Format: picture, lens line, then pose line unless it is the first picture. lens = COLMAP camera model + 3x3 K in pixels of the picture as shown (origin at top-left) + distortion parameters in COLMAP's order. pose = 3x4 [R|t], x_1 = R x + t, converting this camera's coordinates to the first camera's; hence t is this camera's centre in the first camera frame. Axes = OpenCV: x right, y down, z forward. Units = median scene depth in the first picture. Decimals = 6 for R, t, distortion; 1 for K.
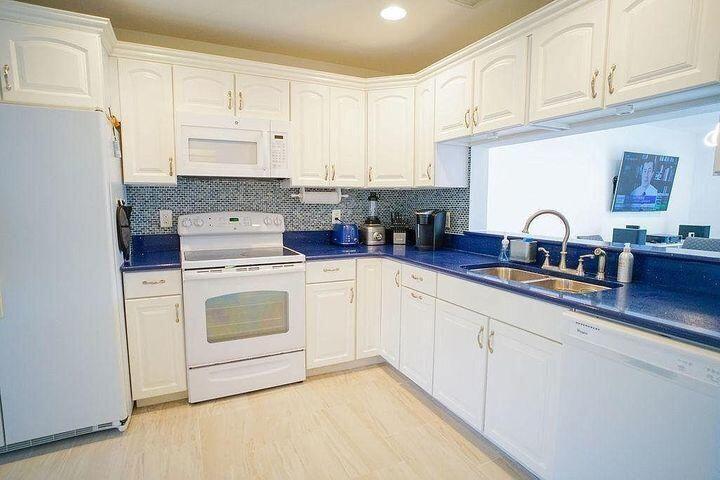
lens RADIAL K [[369.3, 0, 360.0], [0, 369.3, 240.0], [0, 0, 1]] dist [-0.004330, -0.000709]
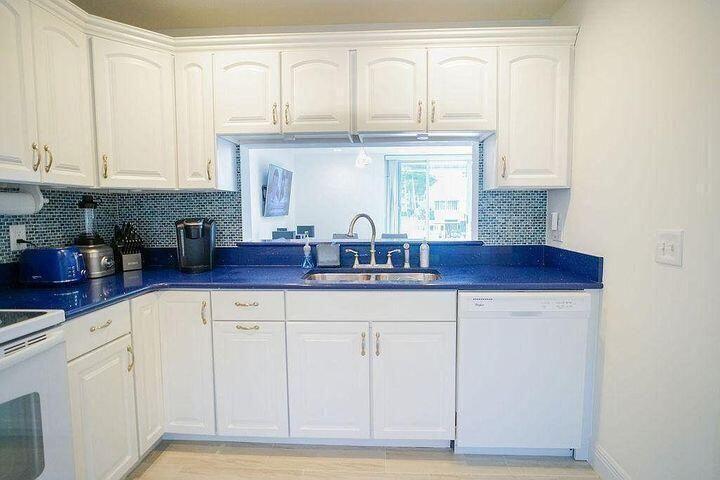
lens RADIAL K [[383.7, 0, 360.0], [0, 383.7, 240.0], [0, 0, 1]] dist [-0.028176, 0.000418]
pose [[0.491587, -0.078041, 0.867324, -0.398216], [0.100474, 0.994408, 0.032529, -0.034059], [-0.865013, 0.071152, 0.496679, 0.357869]]
